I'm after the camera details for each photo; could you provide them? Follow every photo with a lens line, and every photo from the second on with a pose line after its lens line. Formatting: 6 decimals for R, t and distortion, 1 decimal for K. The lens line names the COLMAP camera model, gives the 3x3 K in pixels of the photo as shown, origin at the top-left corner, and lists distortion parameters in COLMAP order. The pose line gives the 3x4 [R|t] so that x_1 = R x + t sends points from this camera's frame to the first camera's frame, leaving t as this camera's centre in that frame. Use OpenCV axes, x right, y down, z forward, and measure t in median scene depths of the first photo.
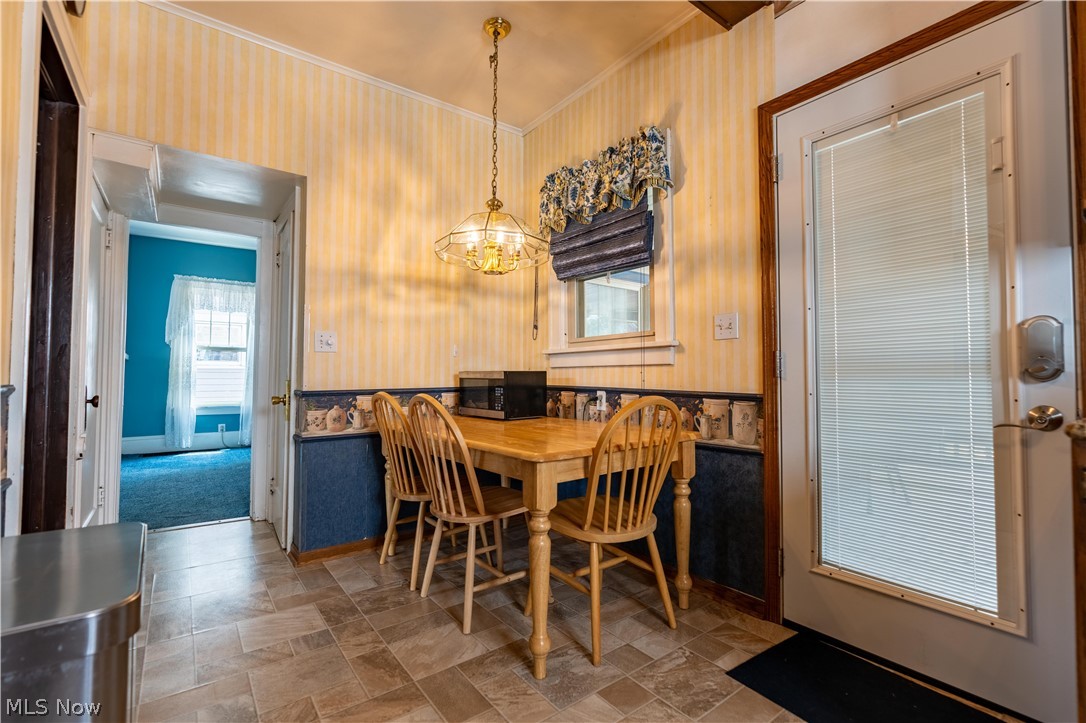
lens RADIAL K [[489.2, 0, 541.1], [0, 489.2, 360.6], [0, 0, 1]] dist [-0.009802, 0.002691]
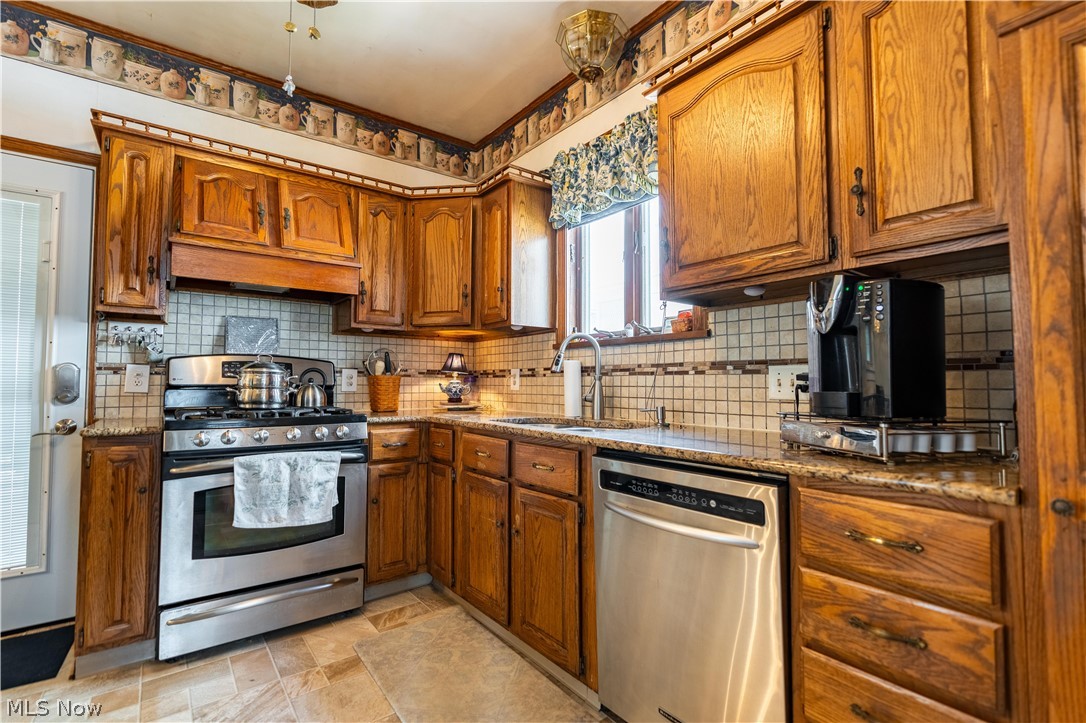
lens RADIAL K [[489.2, 0, 548.8], [0, 489.2, 364.6], [0, 0, 1]] dist [-0.009802, 0.002691]
pose [[-0.026324, 0.032531, 0.999124, -0.363591], [-0.032292, 0.998921, -0.033375, -0.050020], [-0.999132, -0.033142, -0.025245, -0.323354]]
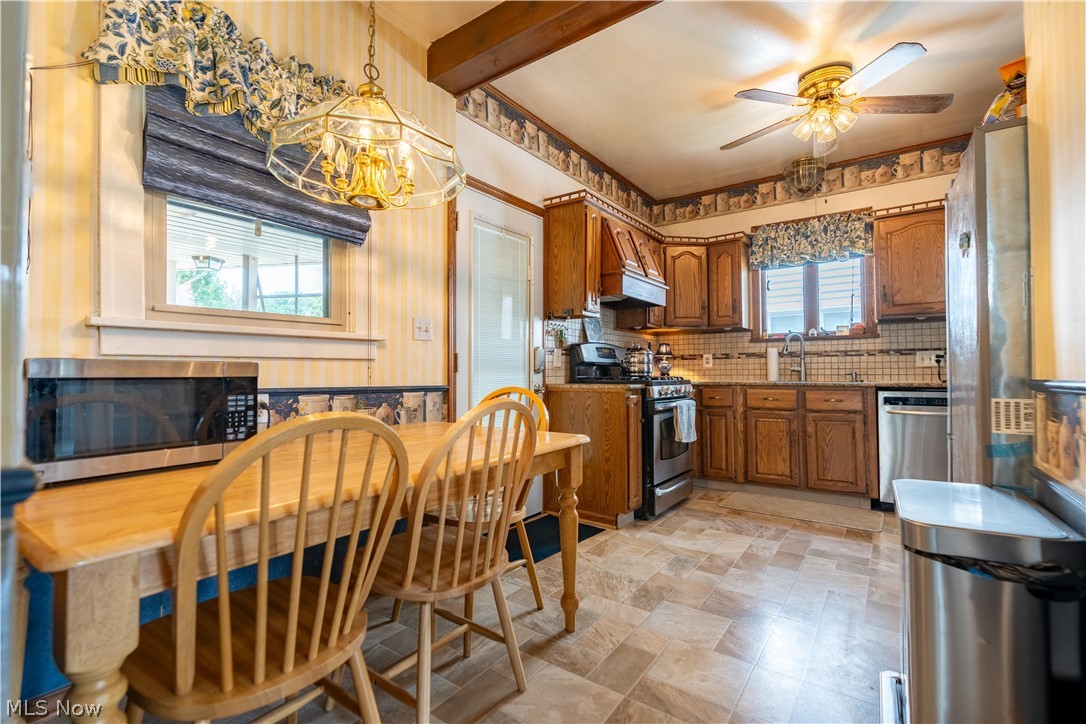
lens RADIAL K [[489.2, 0, 546.3], [0, 489.2, 363.1], [0, 0, 1]] dist [-0.009802, 0.002691]
pose [[-0.312077, 0.018495, 0.949877, -0.786865], [-0.025719, 0.999280, -0.027906, 0.034190], [-0.949709, -0.033139, -0.311376, 1.029084]]
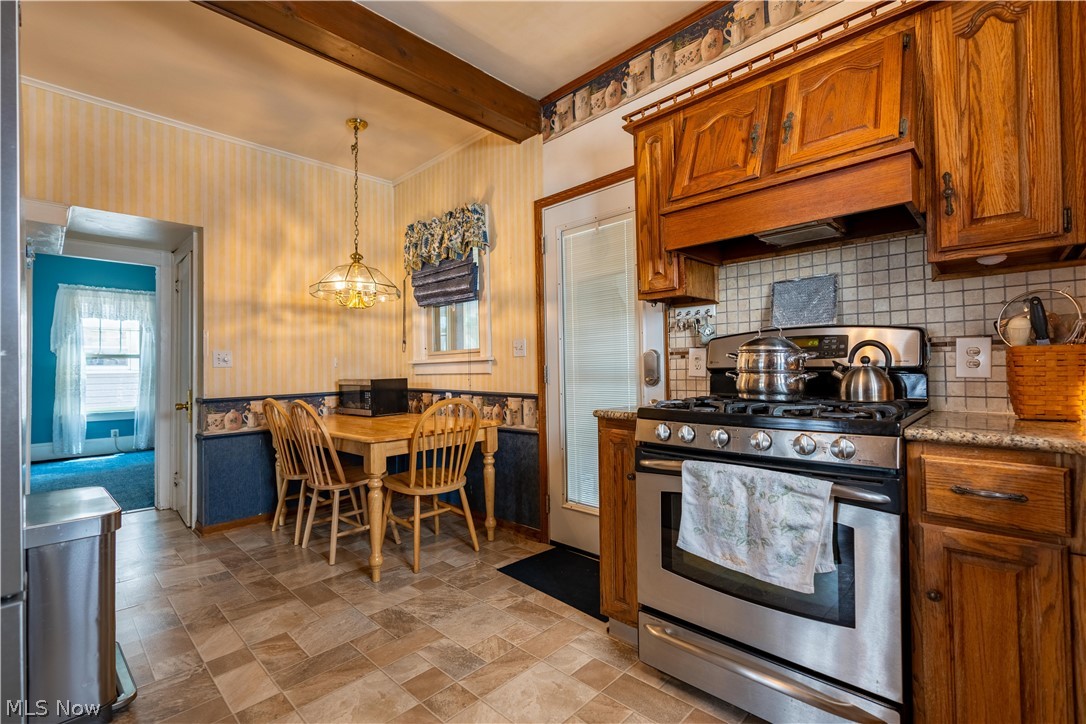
lens RADIAL K [[489.2, 0, 543.4], [0, 489.2, 361.0], [0, 0, 1]] dist [-0.009802, 0.002691]
pose [[0.986823, -0.014380, 0.161163, 0.202289], [0.012348, 0.999831, 0.013604, -0.047533], [-0.161331, -0.011435, 0.986834, -0.436681]]
